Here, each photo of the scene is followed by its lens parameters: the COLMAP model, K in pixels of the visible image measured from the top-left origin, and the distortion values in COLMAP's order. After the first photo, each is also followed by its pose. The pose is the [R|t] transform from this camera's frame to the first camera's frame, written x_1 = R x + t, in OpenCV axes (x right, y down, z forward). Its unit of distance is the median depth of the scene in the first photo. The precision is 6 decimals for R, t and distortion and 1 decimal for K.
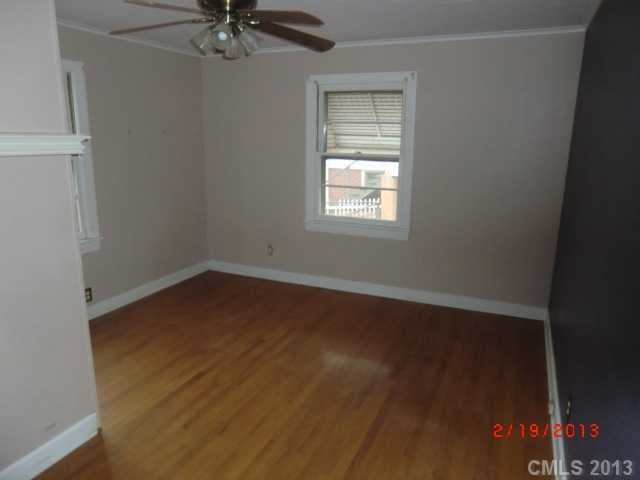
lens RADIAL K [[472.2, 0, 320.0], [0, 472.2, 240.0], [0, 0, 1]] dist [0.006442, 0.003626]
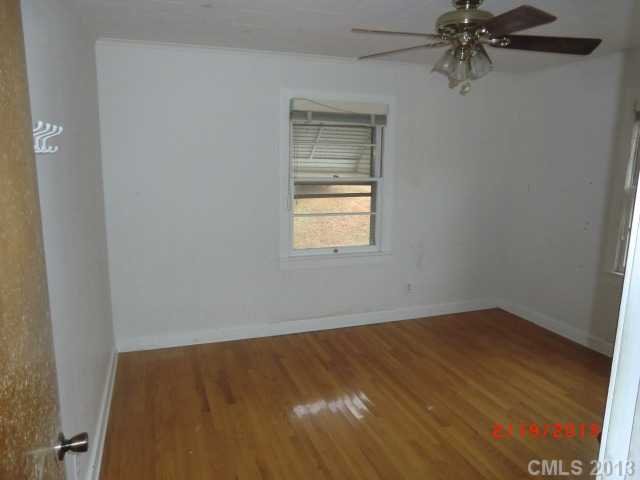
lens RADIAL K [[472.2, 0, 320.0], [0, 472.2, 240.0], [0, 0, 1]] dist [0.006442, 0.003626]
pose [[0.670336, 0.118860, -0.732476, 0.357892], [-0.160703, 0.986916, 0.013079, -0.042370], [0.724448, 0.108943, 0.680667, 0.217185]]
